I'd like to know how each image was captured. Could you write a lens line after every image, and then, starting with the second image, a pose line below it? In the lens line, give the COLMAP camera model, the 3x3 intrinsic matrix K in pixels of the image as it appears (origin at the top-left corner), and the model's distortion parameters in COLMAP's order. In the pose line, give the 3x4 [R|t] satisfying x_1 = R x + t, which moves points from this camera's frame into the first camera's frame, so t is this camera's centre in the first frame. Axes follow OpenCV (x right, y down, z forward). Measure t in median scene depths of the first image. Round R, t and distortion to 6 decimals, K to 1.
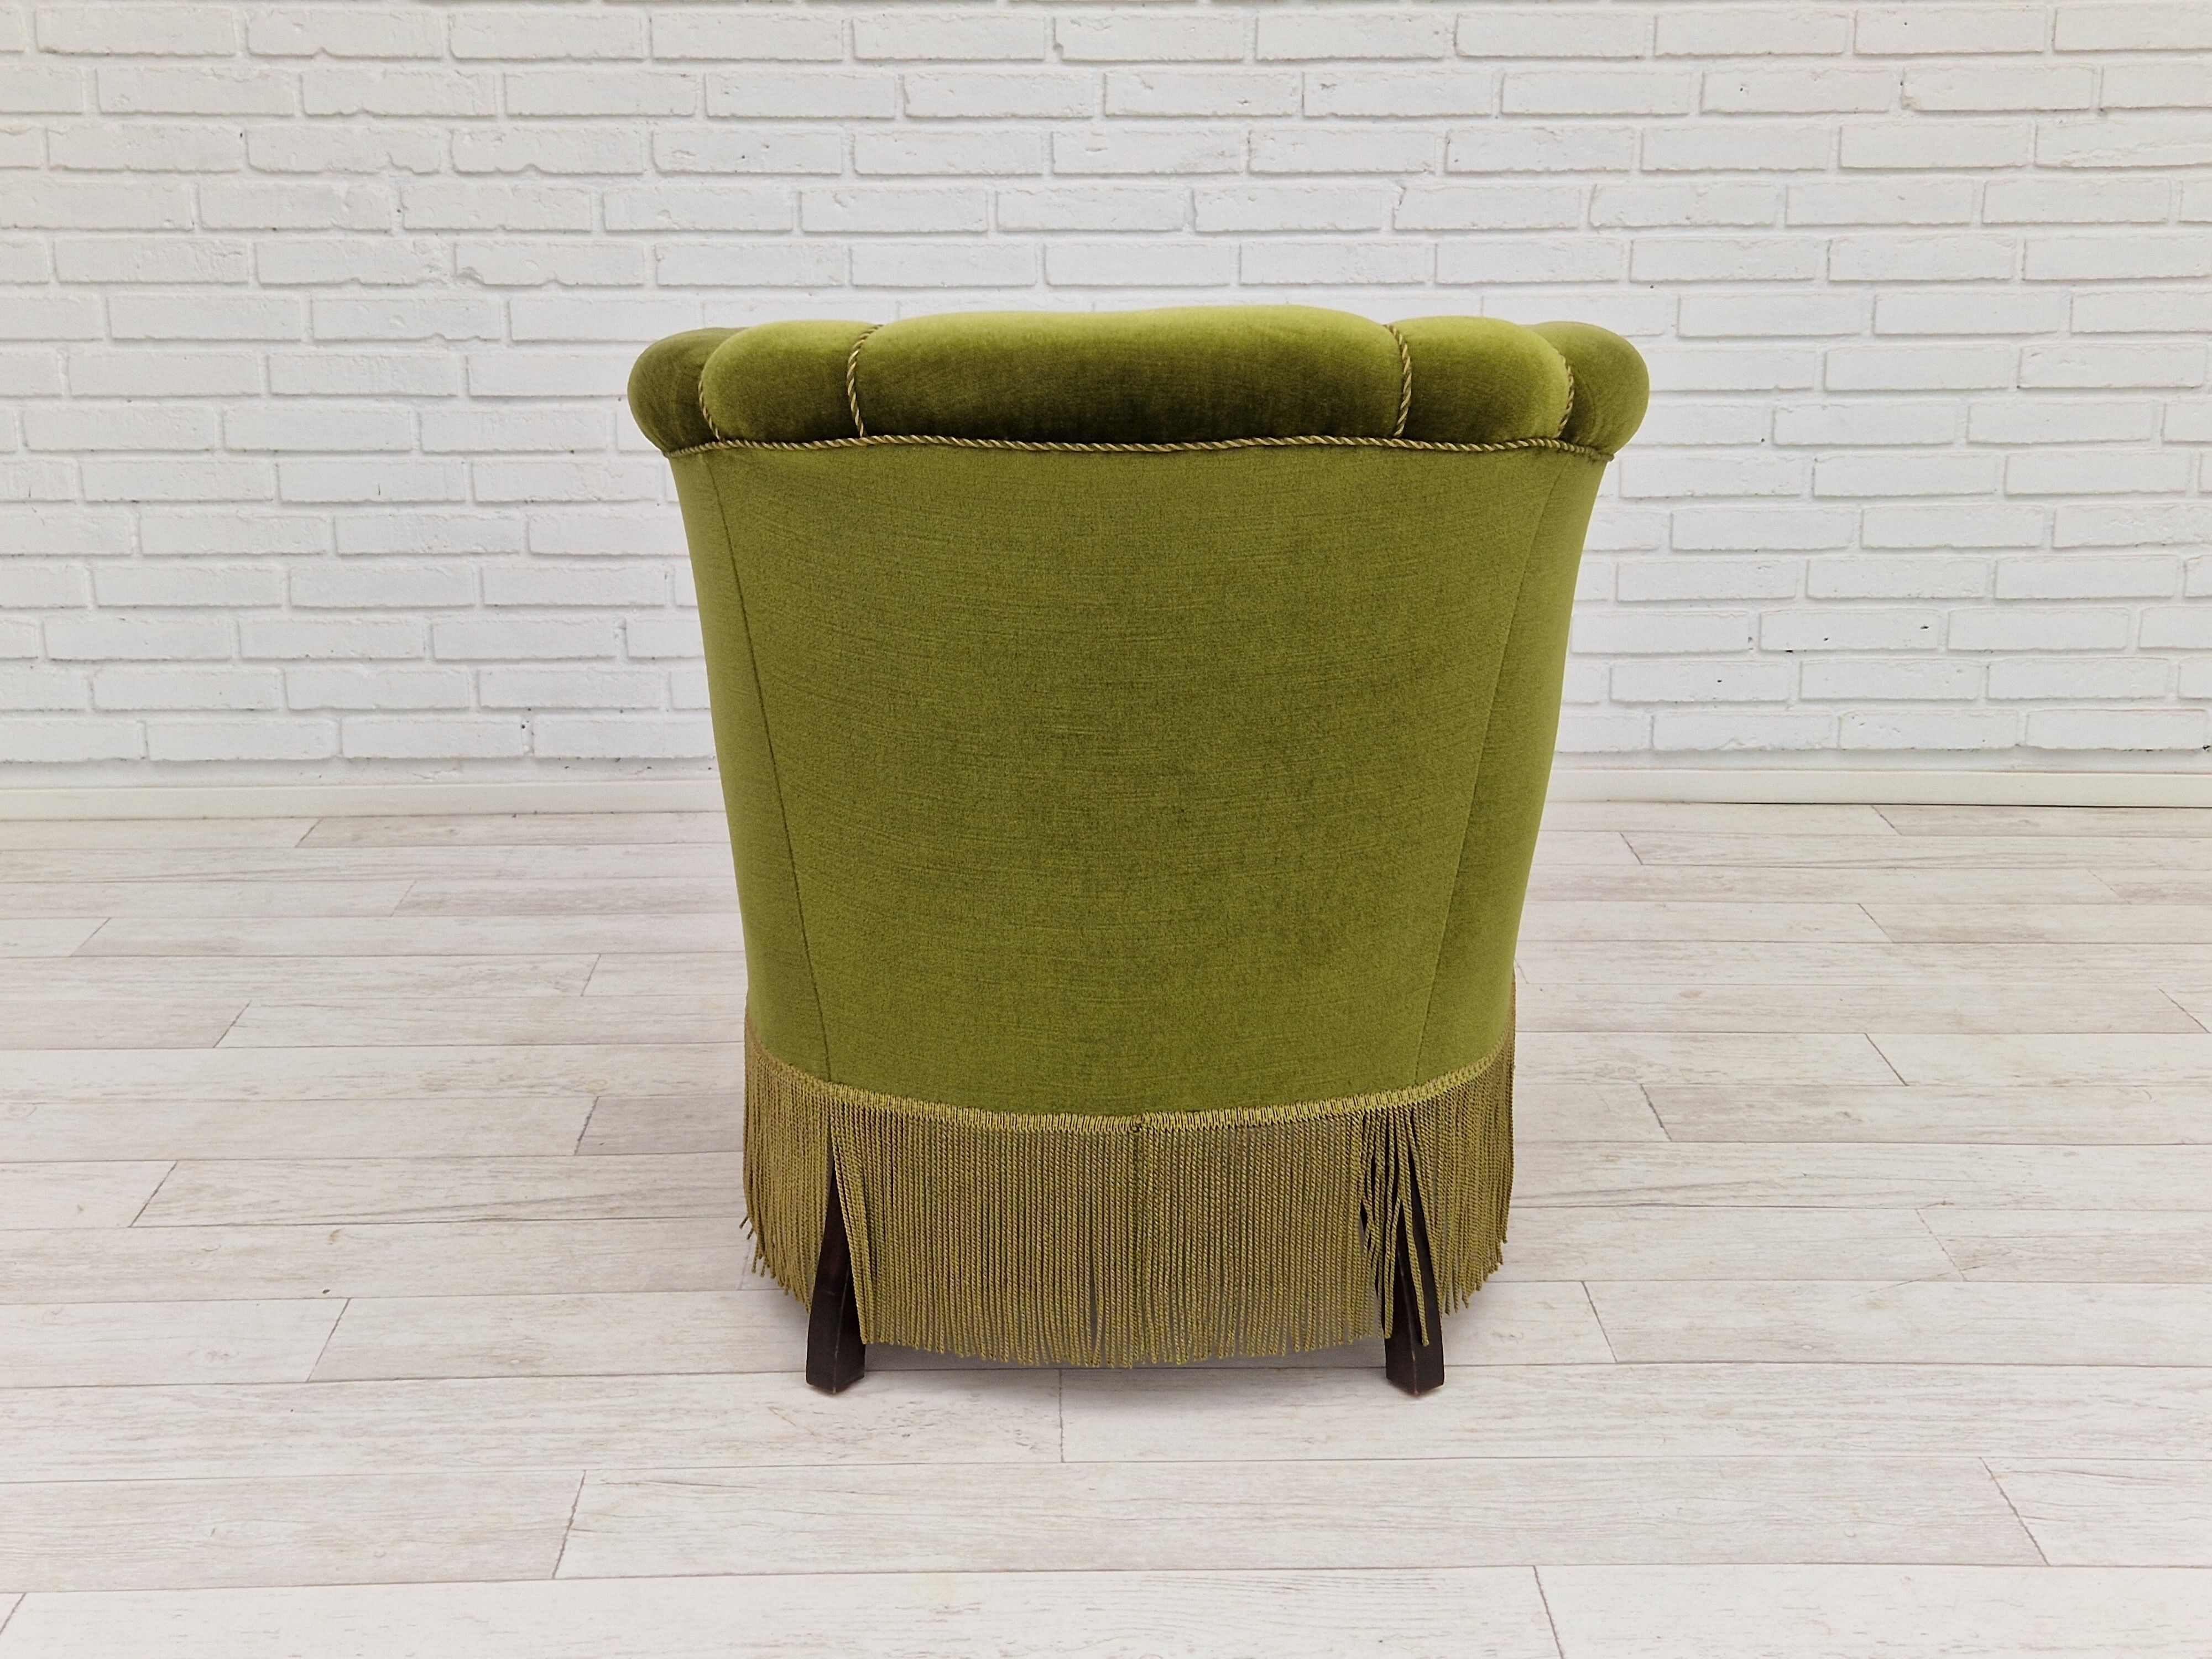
lens RADIAL K [[2836.5, 0, 1111.2], [0, 2836.5, 811.0], [0, 0, 1]] dist [0.065207, 0.000000]
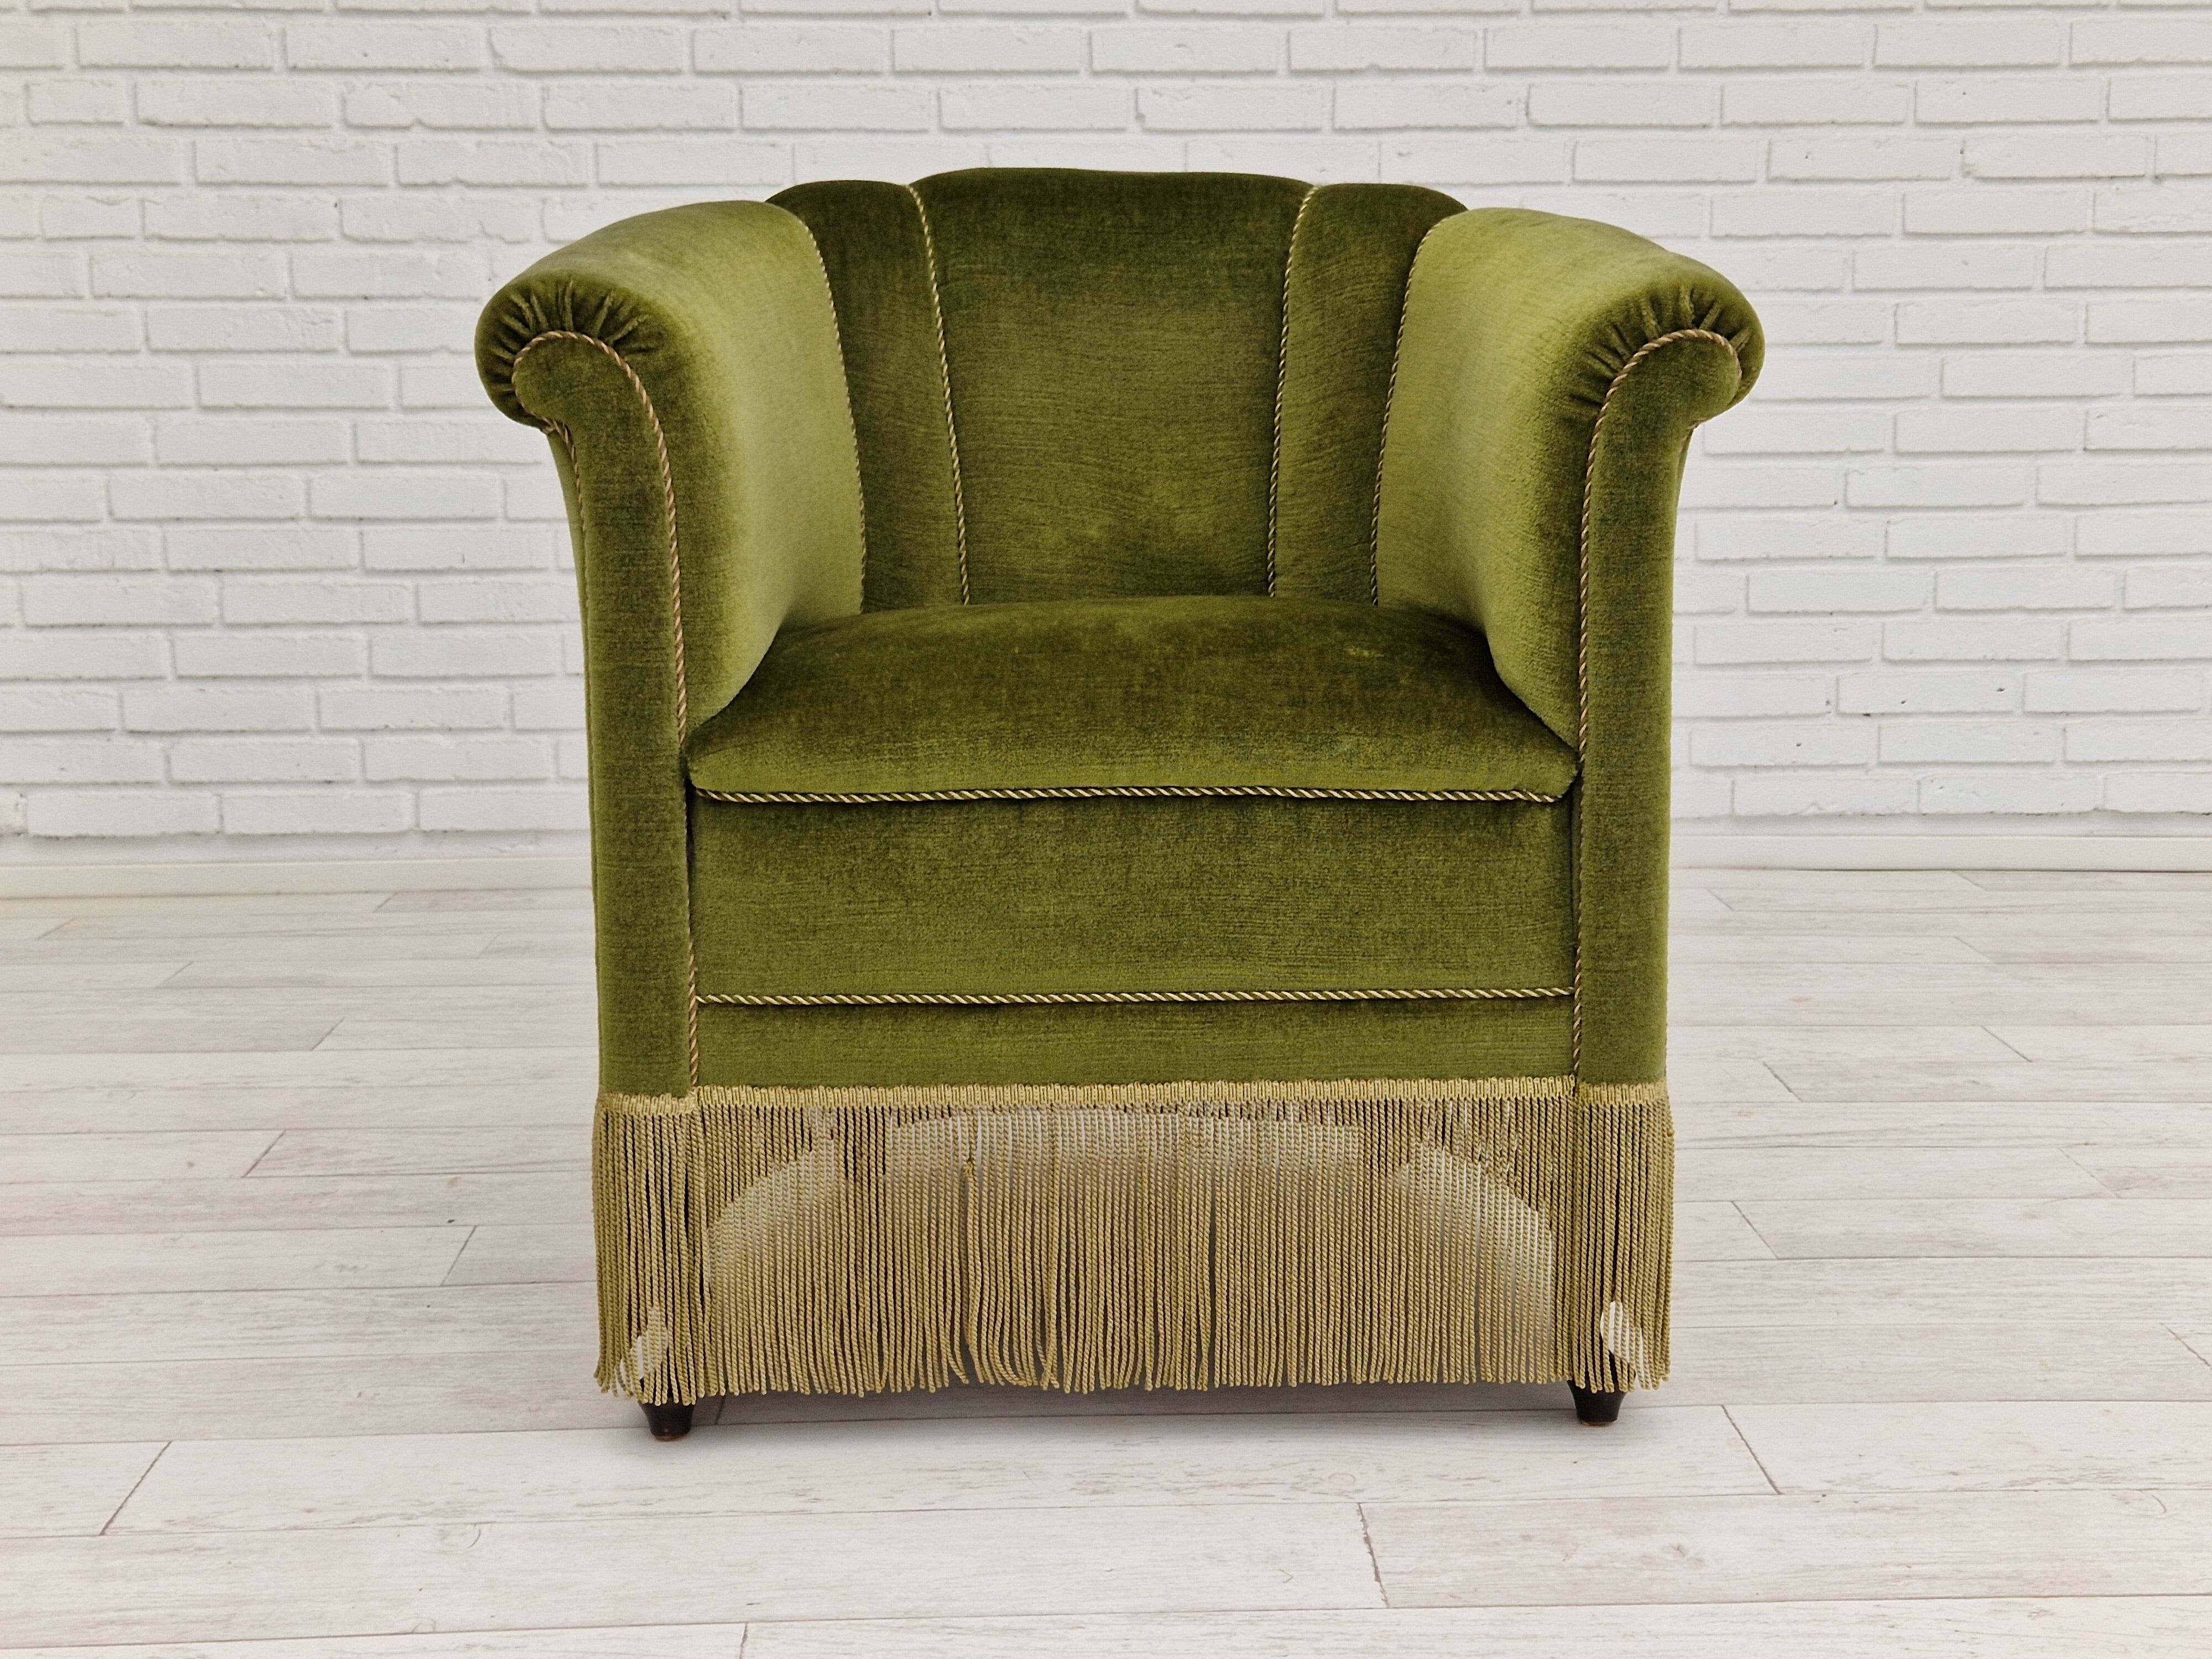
lens RADIAL K [[2836.5, 0, 1145.5], [0, 2836.5, 865.3], [0, 0, 1]] dist [0.065207, 0.000000]
pose [[0.999826, -0.007563, 0.017059, -0.036186], [0.009172, 0.995309, -0.096316, 0.097705], [-0.016251, 0.096455, 0.995205, 0.009648]]
